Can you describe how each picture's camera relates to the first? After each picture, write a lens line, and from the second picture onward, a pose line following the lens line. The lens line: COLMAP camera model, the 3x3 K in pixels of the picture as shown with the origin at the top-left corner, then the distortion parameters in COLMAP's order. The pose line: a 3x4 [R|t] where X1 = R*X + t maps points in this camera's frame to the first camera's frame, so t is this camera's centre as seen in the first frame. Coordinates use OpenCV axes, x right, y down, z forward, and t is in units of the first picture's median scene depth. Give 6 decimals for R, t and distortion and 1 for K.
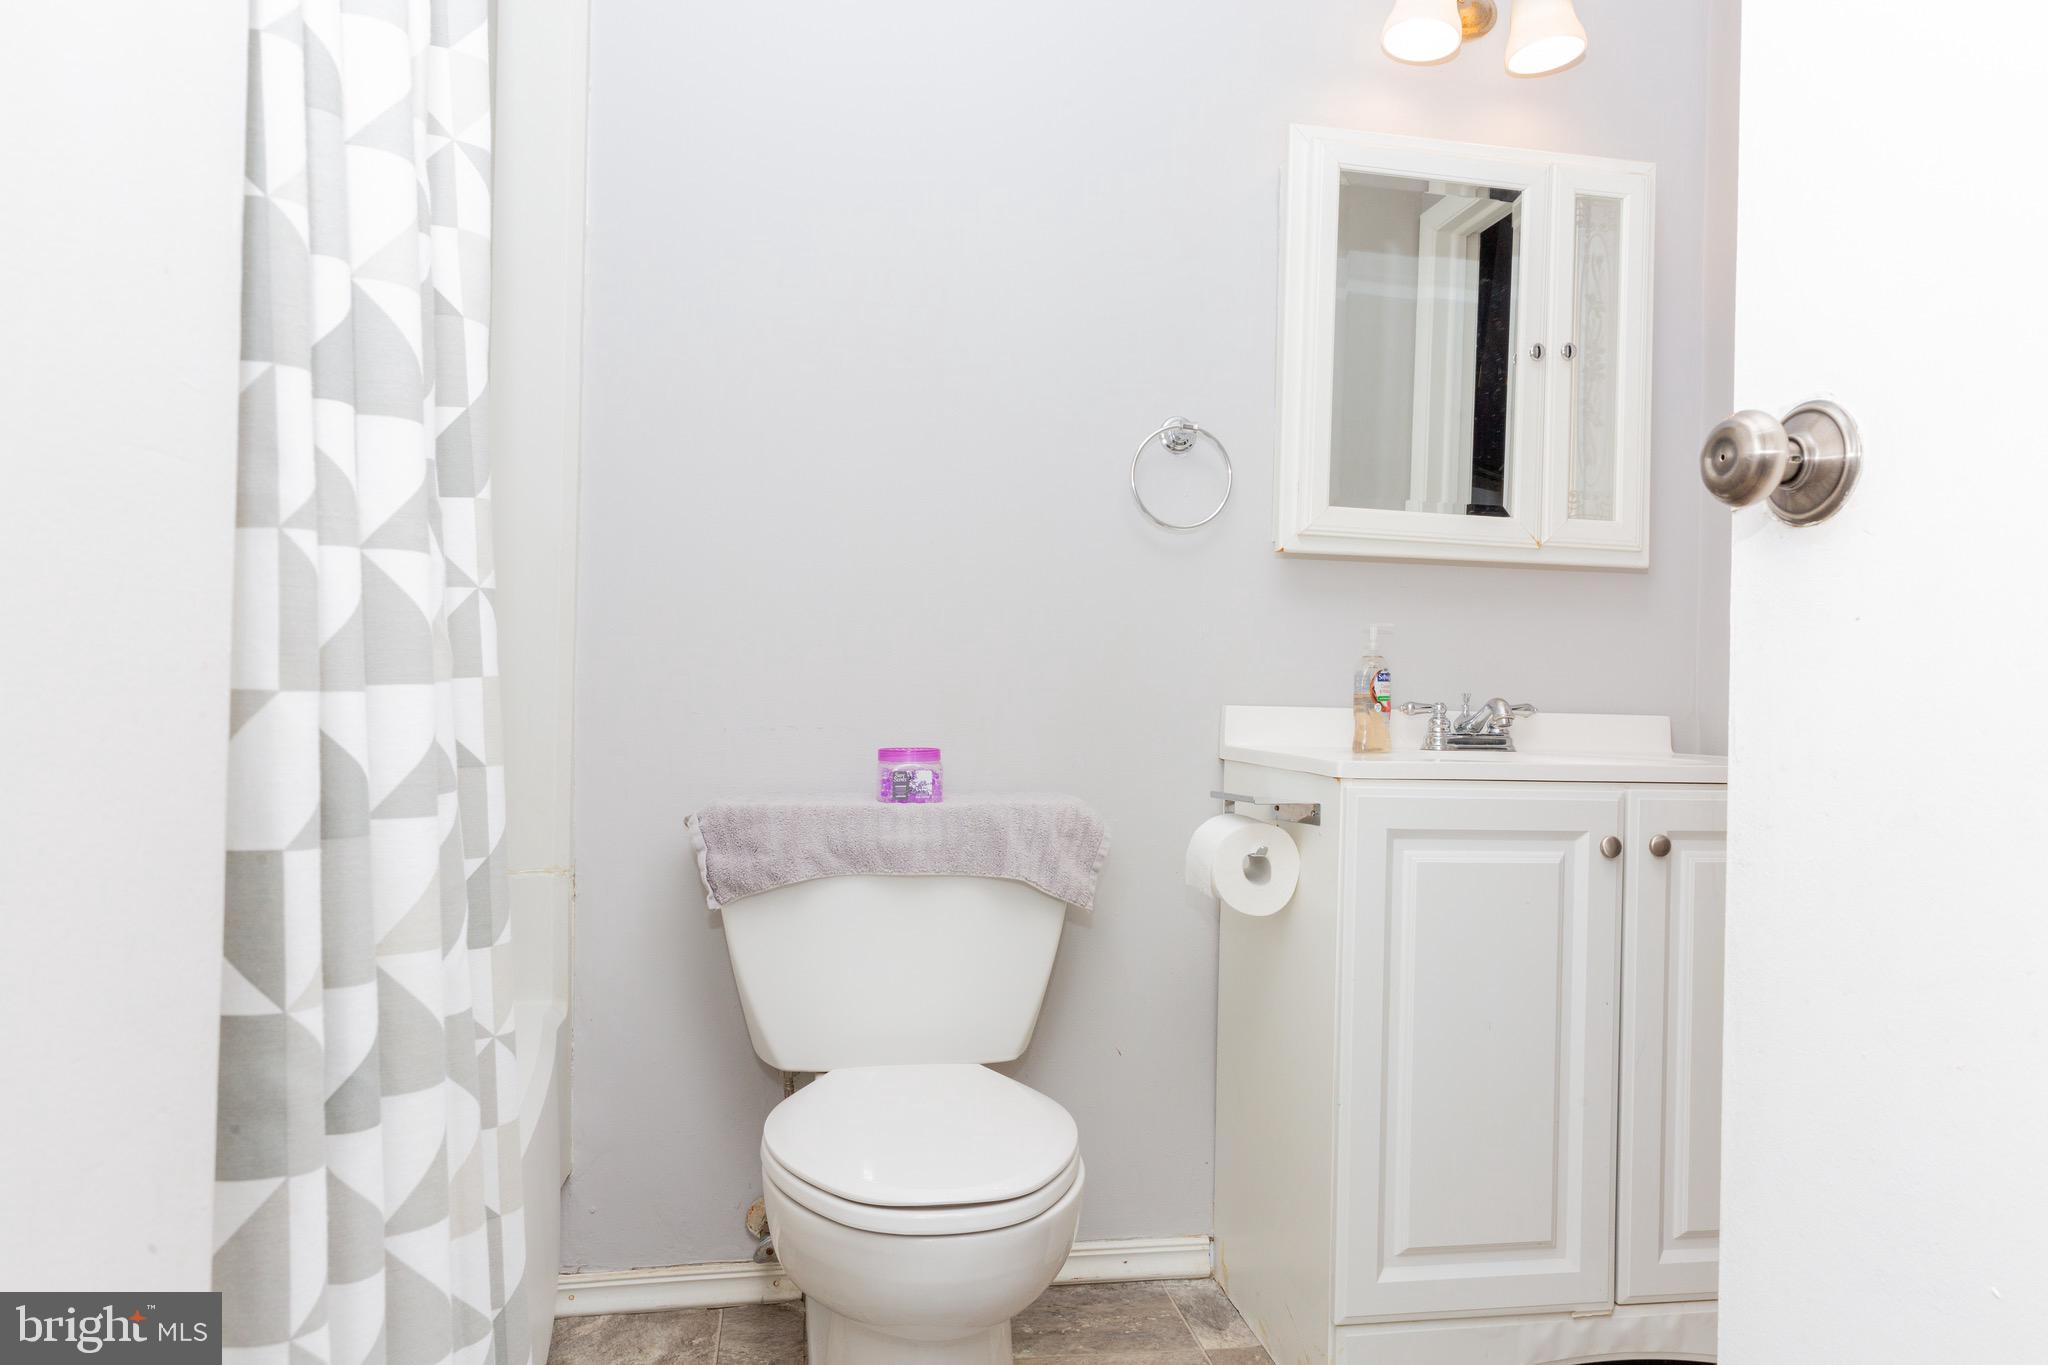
lens RADIAL K [[1337.4, 0, 1028.3], [0, 1337.4, 689.1], [0, 0, 1]] dist [0.008409, 0.001632]
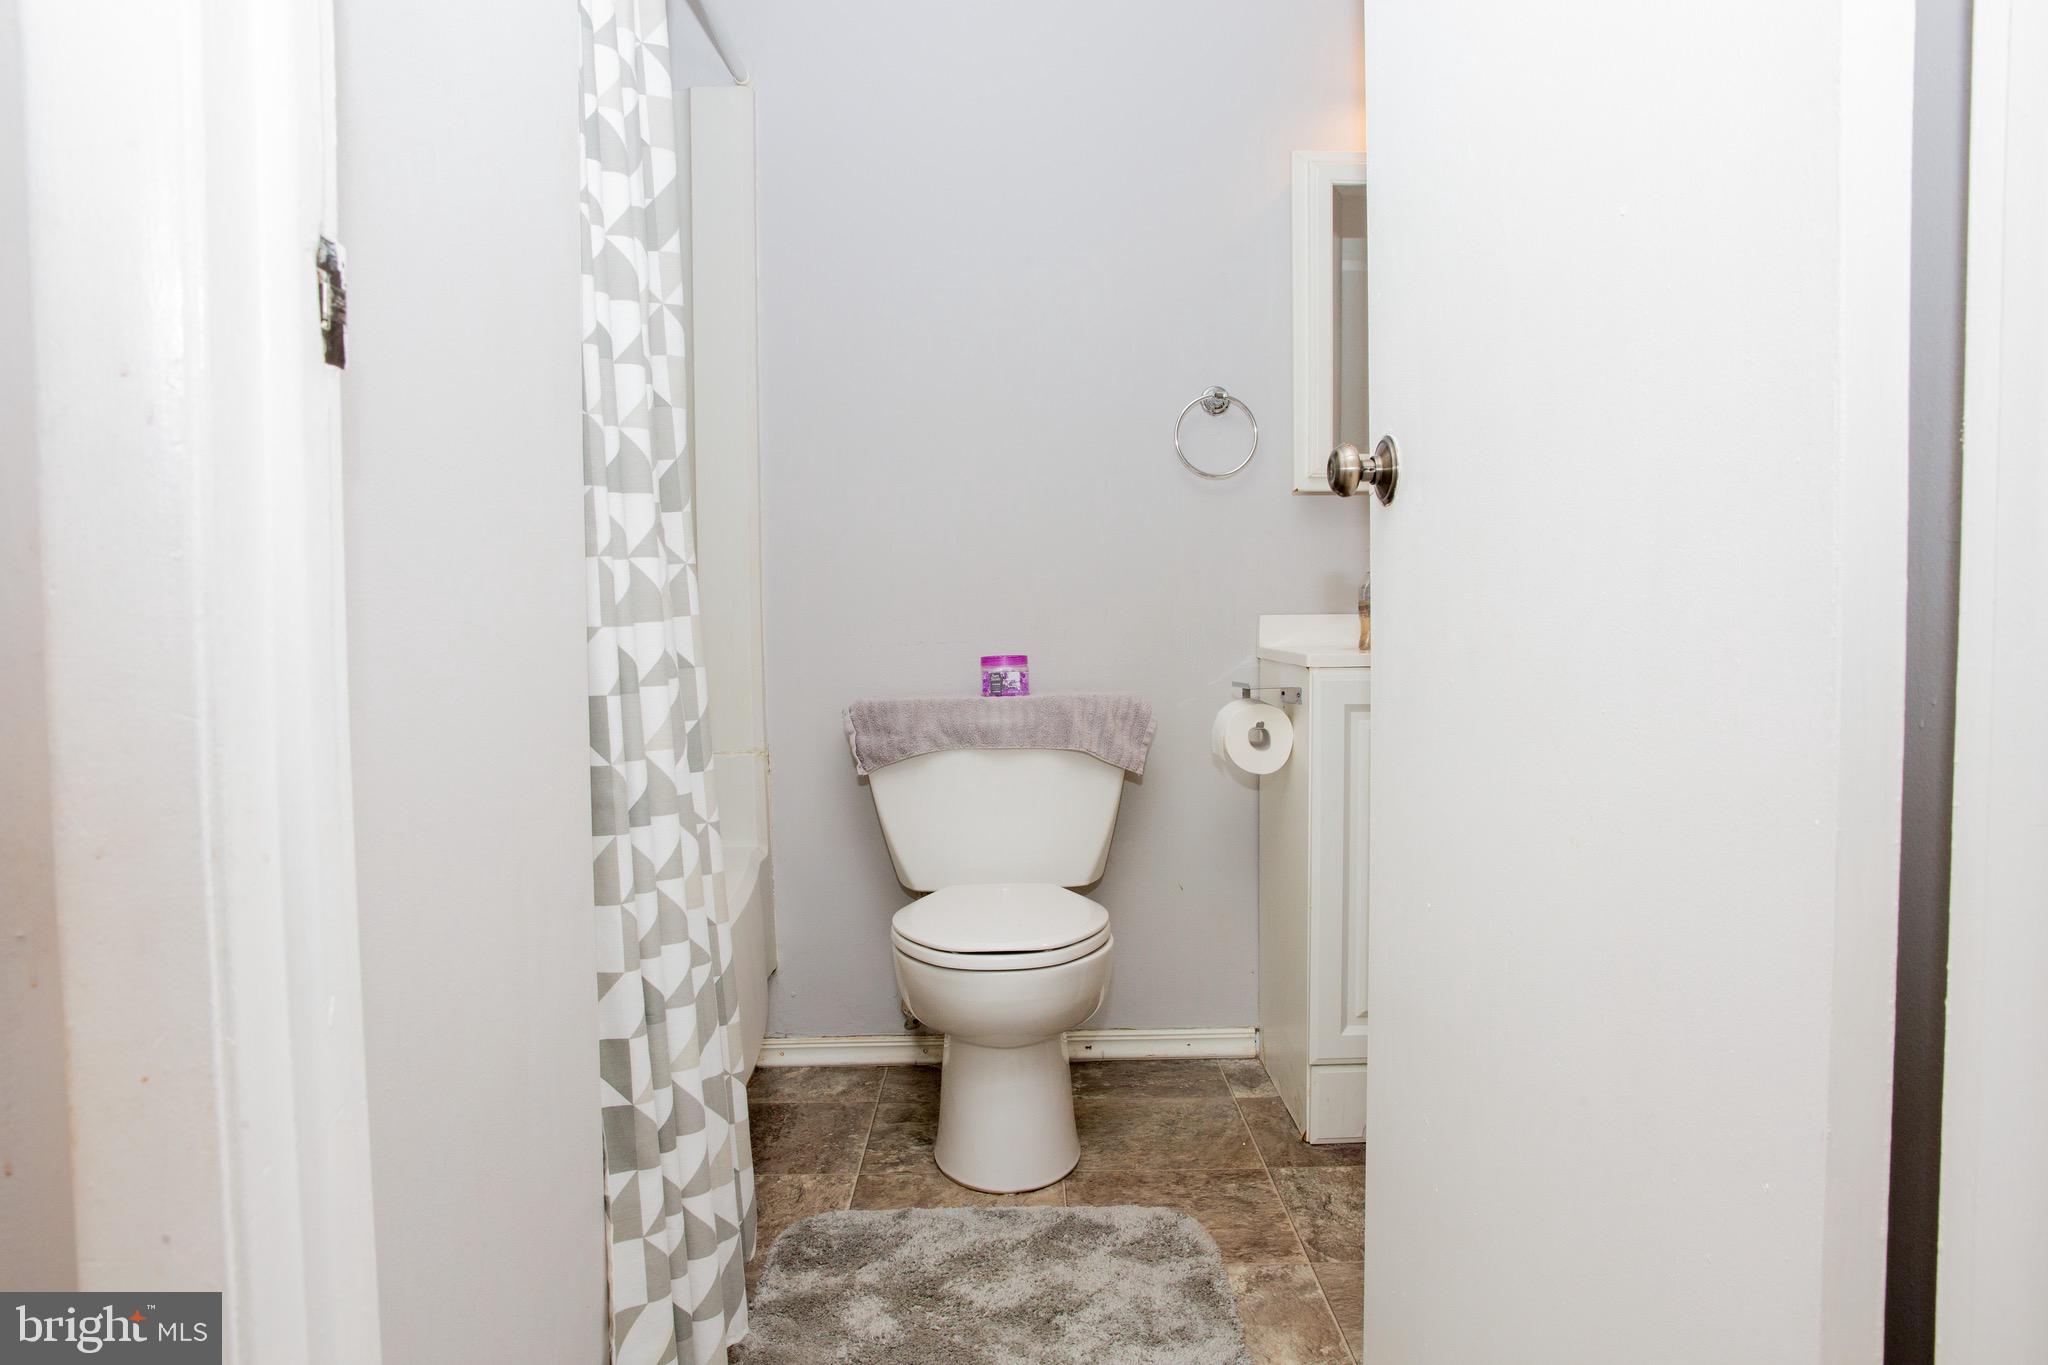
lens RADIAL K [[1371.2, 0, 1024.0], [0, 1371.2, 682.5], [0, 0, 1]] dist [-0.101930, 0.076221]
pose [[0.986138, -0.026839, -0.163742, 0.163617], [0.035874, 0.997978, 0.052477, 0.000212], [0.162002, -0.057624, 0.985106, -0.361107]]
